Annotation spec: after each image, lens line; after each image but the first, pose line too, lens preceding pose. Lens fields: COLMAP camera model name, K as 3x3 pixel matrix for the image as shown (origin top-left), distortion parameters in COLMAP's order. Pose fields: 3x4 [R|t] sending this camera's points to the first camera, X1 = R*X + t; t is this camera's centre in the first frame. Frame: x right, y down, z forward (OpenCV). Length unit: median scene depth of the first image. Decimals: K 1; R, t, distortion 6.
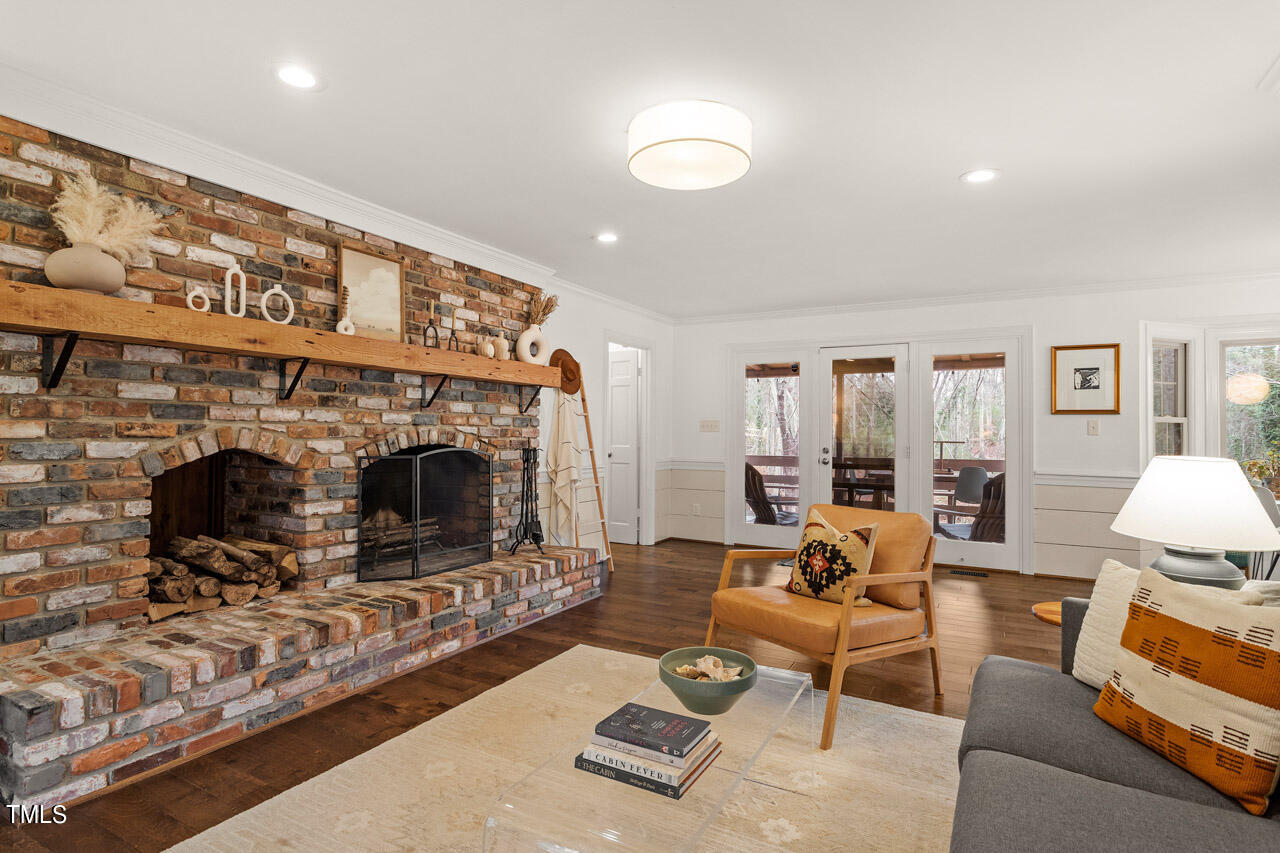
lens RADIAL K [[665.9, 0, 636.3], [0, 665.9, 430.6], [0, 0, 1]] dist [-0.001340, -0.000137]
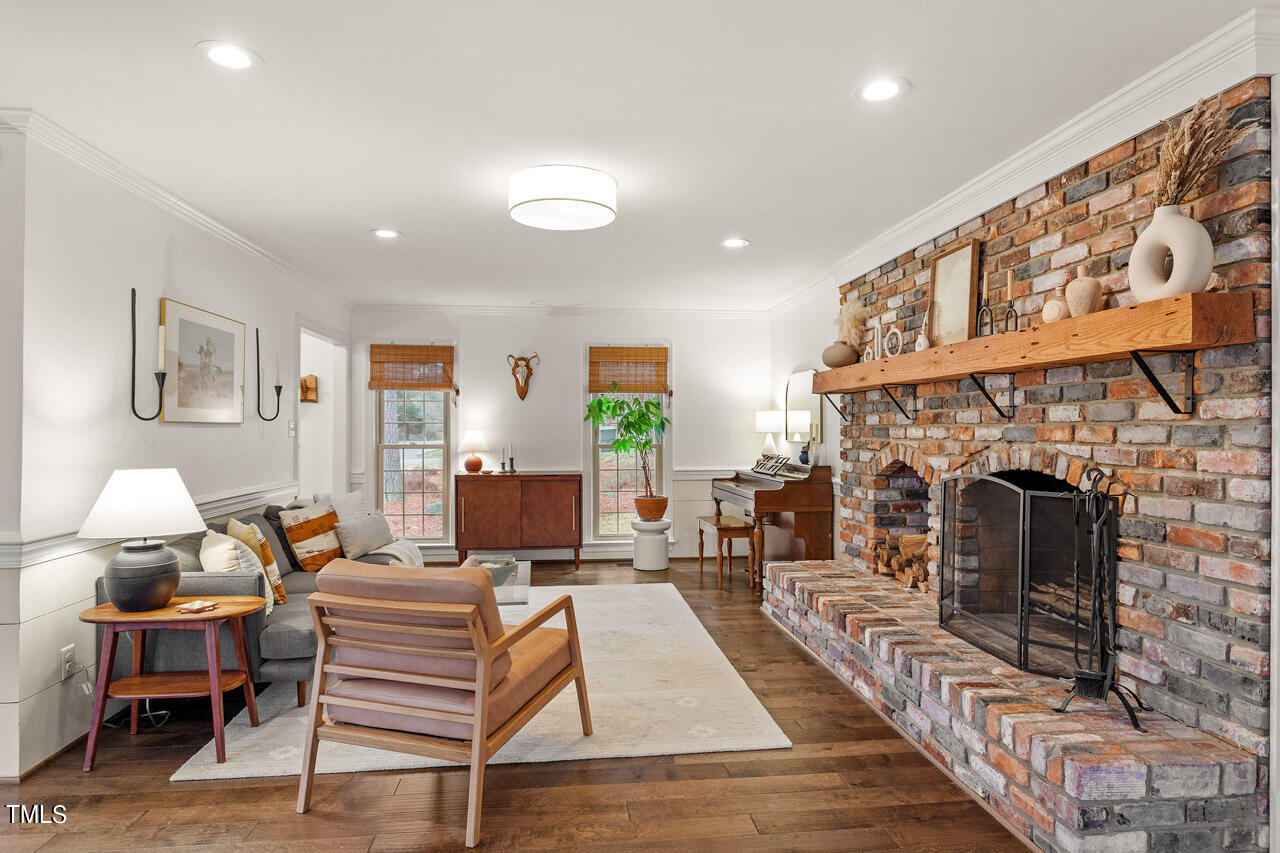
lens RADIAL K [[770.5, 0, 639.3], [0, 770.5, 428.7], [0, 0, 1]] dist [0.000217, -0.000140]
pose [[-0.824037, -0.000362, -0.566536, 0.467946], [0.004712, 0.999961, -0.007493, -0.017948], [0.566517, -0.008844, -0.824003, 1.408249]]
